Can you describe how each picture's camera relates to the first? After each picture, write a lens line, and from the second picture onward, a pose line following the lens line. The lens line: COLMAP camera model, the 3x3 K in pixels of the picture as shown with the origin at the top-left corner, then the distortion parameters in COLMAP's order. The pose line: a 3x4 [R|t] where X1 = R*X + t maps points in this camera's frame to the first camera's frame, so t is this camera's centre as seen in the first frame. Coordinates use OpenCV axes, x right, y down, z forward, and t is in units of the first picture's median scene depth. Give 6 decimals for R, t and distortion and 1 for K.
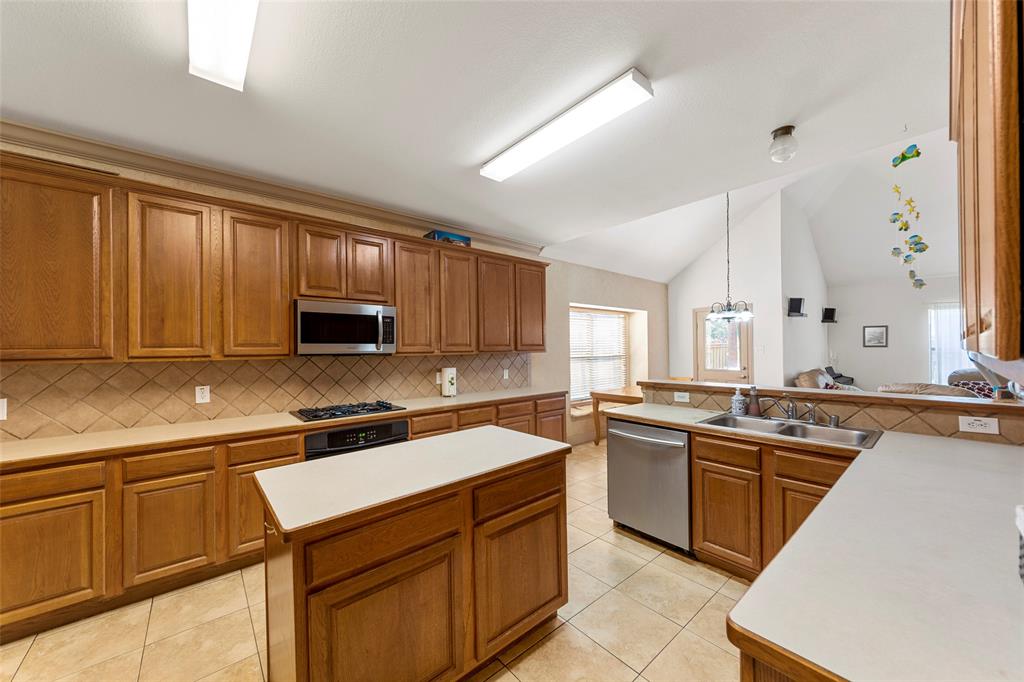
lens RADIAL K [[373.6, 0, 509.4], [0, 373.6, 343.2], [0, 0, 1]] dist [0.005878, -0.000444]
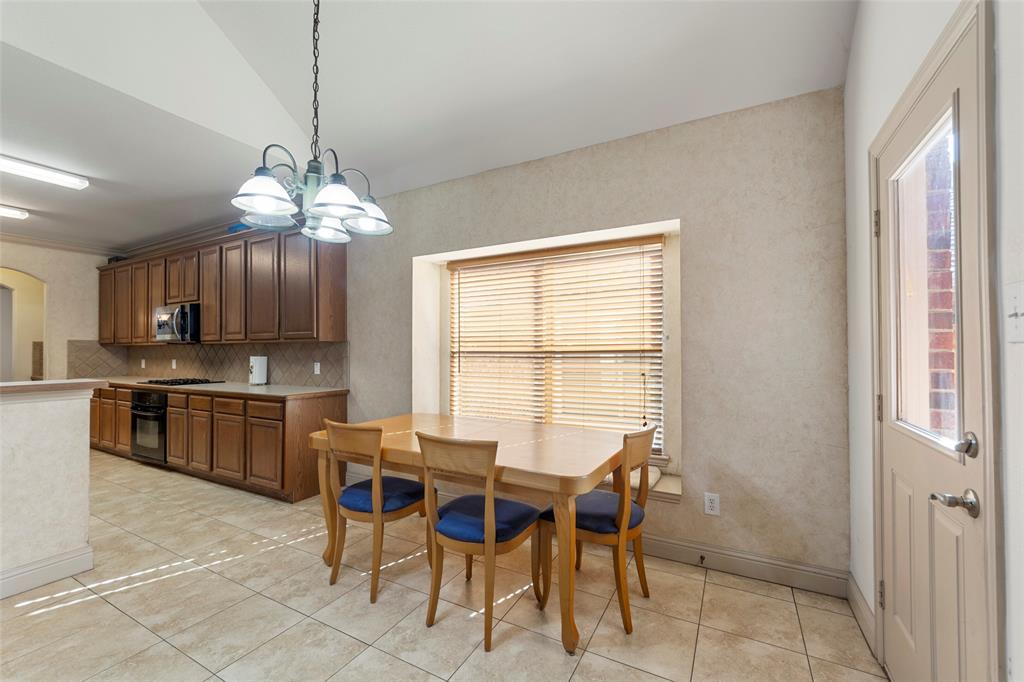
lens RADIAL K [[420.6, 0, 510.5], [0, 420.6, 344.3], [0, 0, 1]] dist [0.001226, 0.000088]
pose [[0.356397, -0.002408, -0.934331, 1.251961], [0.013788, 0.999901, 0.002683, 0.043651], [0.934233, -0.013839, 0.356395, 1.357891]]
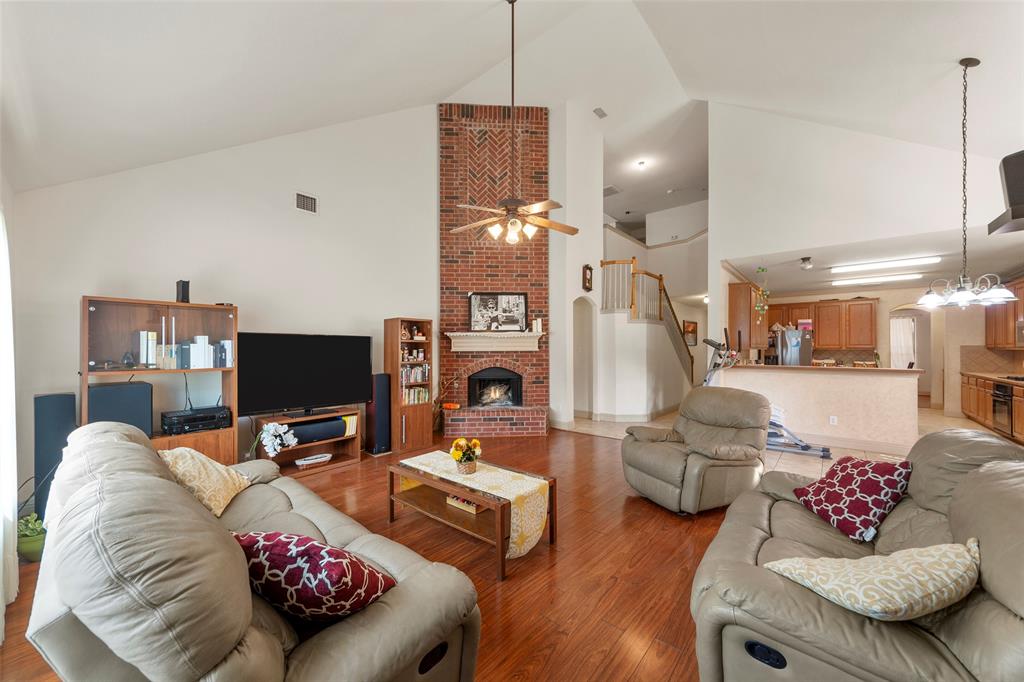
lens RADIAL K [[373.6, 0, 508.7], [0, 373.6, 347.2], [0, 0, 1]] dist [0.005878, -0.000444]
pose [[-0.987874, 0.008653, -0.155015, 1.985472], [0.010269, 0.999901, -0.009630, 0.012209], [0.154916, -0.011105, -0.987865, 2.042999]]
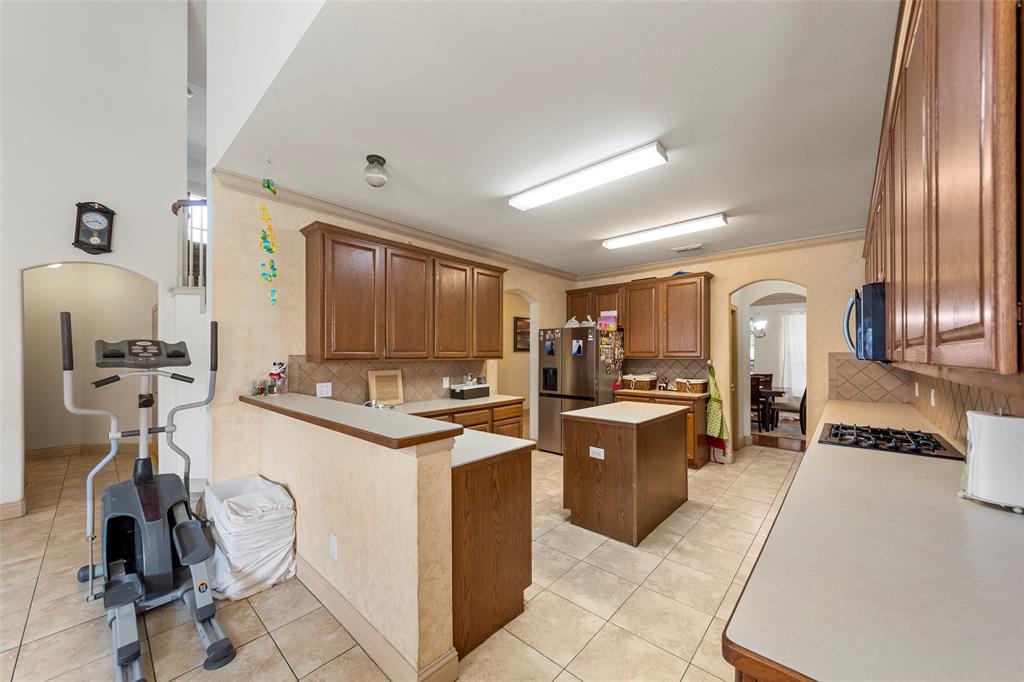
lens RADIAL K [[373.6, 0, 508.1], [0, 373.6, 350.0], [0, 0, 1]] dist [0.005878, -0.000444]
pose [[-0.991112, 0.009402, -0.132700, 0.327775], [0.012066, 0.999741, -0.019289, 0.011970], [0.132484, -0.020719, -0.990969, 1.395483]]
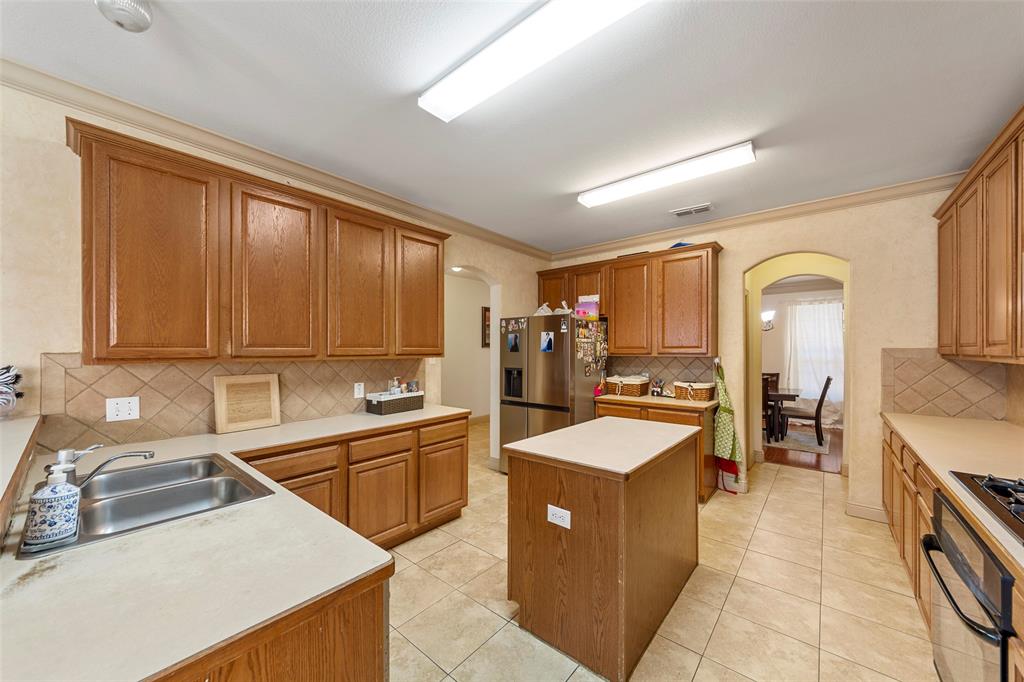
lens RADIAL K [[373.6, 0, 507.8], [0, 373.6, 346.6], [0, 0, 1]] dist [0.005878, -0.000444]
pose [[-0.986413, 0.009390, -0.164018, 0.171898], [0.012151, 0.999801, -0.015839, 0.008668], [0.163836, -0.017616, -0.986330, 1.079166]]
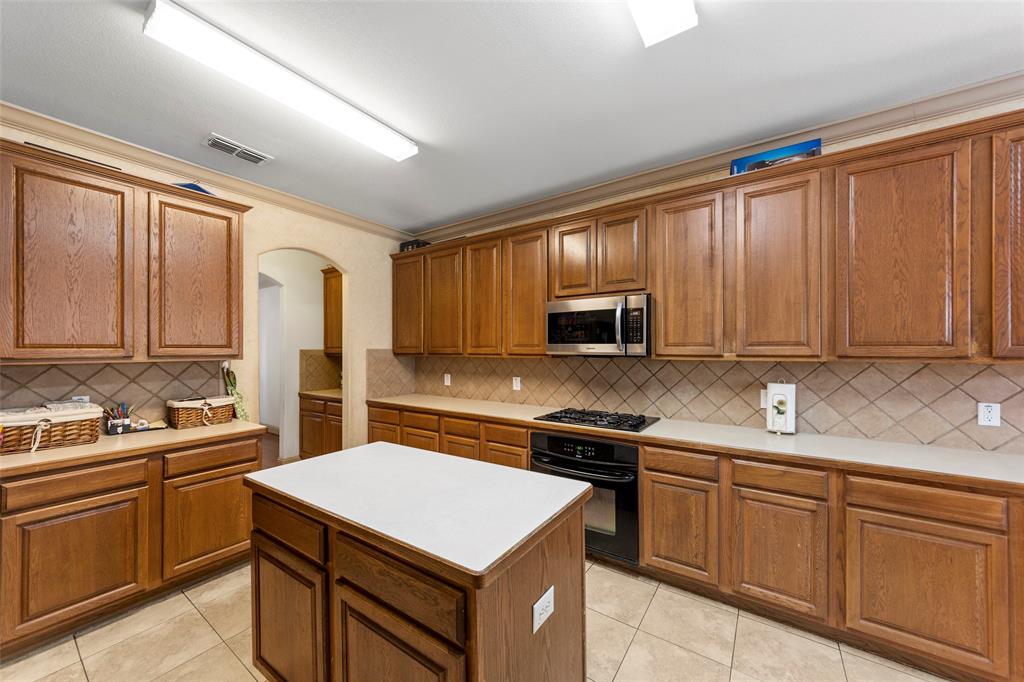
lens RADIAL K [[373.6, 0, 510.6], [0, 373.6, 346.8], [0, 0, 1]] dist [0.005878, -0.000444]
pose [[0.256465, 0.000063, -0.966554, 0.324164], [0.008990, 0.999957, 0.002451, 0.004184], [0.966512, -0.009318, 0.256453, 0.493091]]
